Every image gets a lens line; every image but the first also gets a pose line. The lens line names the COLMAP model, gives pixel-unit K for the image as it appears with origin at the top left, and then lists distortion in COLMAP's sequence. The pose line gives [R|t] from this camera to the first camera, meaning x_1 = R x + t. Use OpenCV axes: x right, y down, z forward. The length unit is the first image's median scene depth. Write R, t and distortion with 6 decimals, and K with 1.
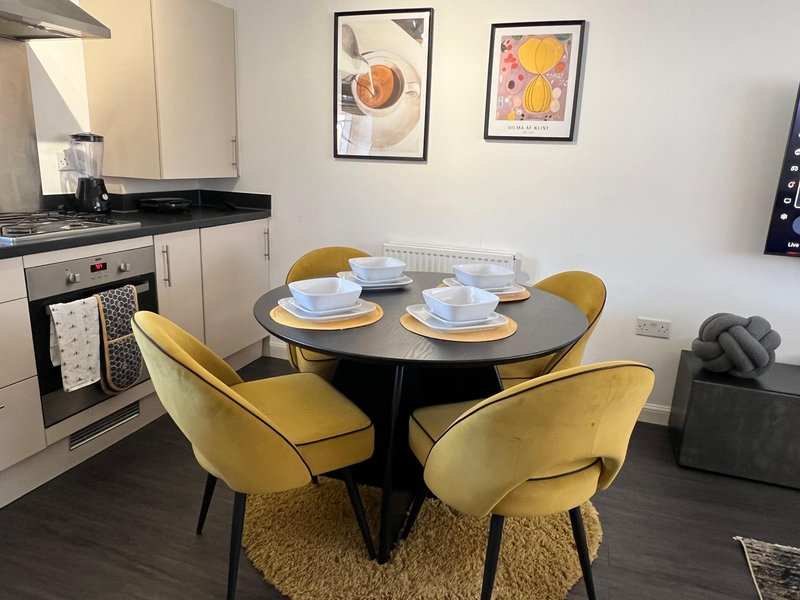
lens RADIAL K [[557.8, 0, 400.0], [0, 557.8, 300.0], [0, 0, 1]] dist [-0.004731, -0.001505]
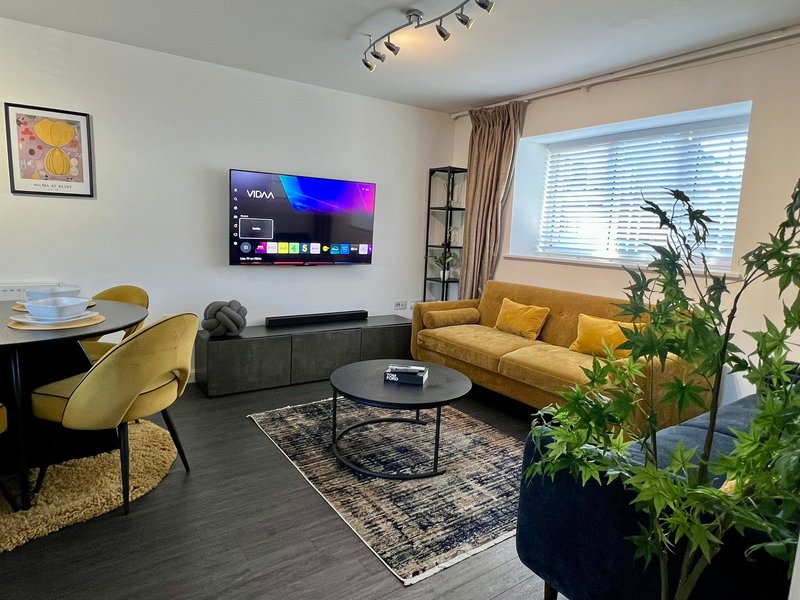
lens RADIAL K [[488.8, 0, 400.0], [0, 488.8, 300.0], [0, 0, 1]] dist [-0.001116, -0.000812]
pose [[0.592374, -0.133260, 0.794565, -0.240380], [0.181236, 0.982990, 0.029744, 0.069690], [-0.785013, 0.126384, 0.606449, -0.308538]]
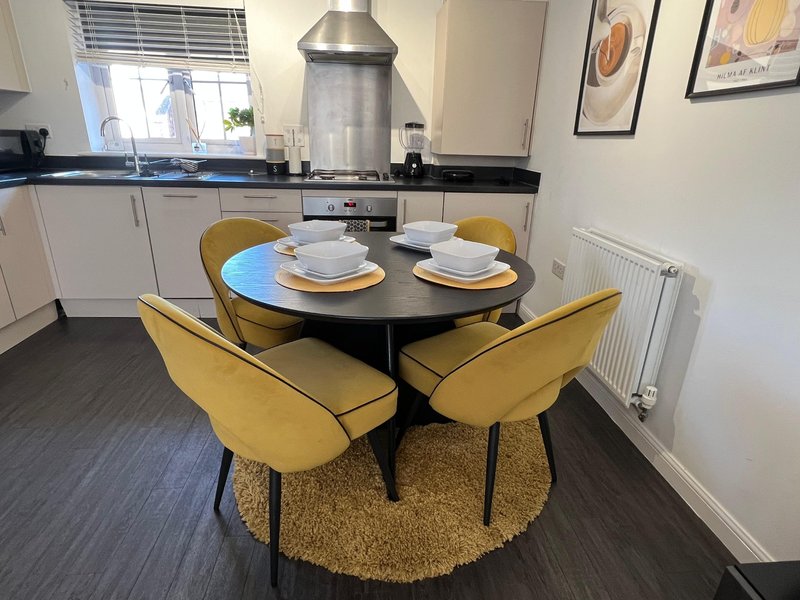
lens RADIAL K [[439.5, 0, 400.0], [0, 439.5, 300.0], [0, 0, 1]] dist [-0.003007, -0.000667]
pose [[0.406799, 0.289896, -0.866299, 0.592582], [-0.234794, 0.949634, 0.207528, -0.078976], [0.882829, 0.118979, 0.454376, 0.476925]]
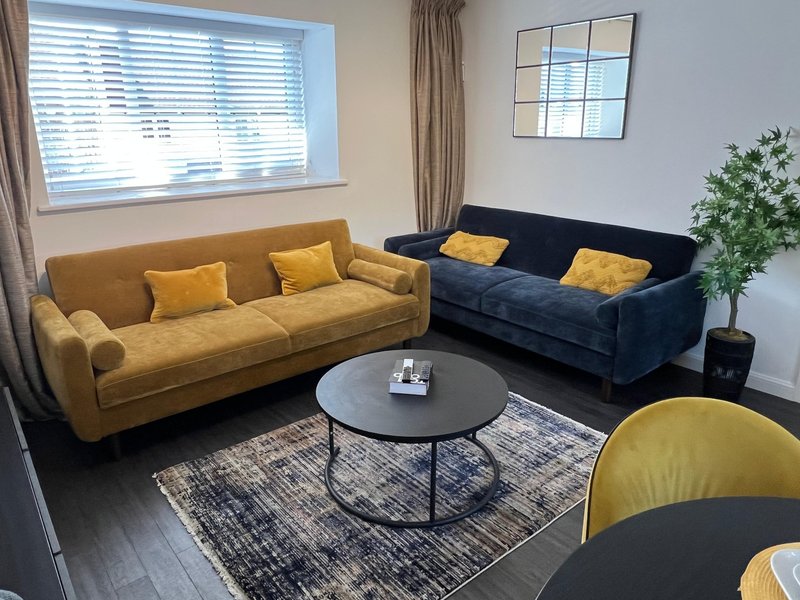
lens RADIAL K [[557.8, 0, 400.0], [0, 557.8, 300.0], [0, 0, 1]] dist [-0.004731, -0.001505]
pose [[-0.858659, -0.192077, 0.475196, 0.185449], [0.094105, 0.852285, 0.514543, -0.298011], [-0.503834, 0.486536, -0.713746, 0.895339]]
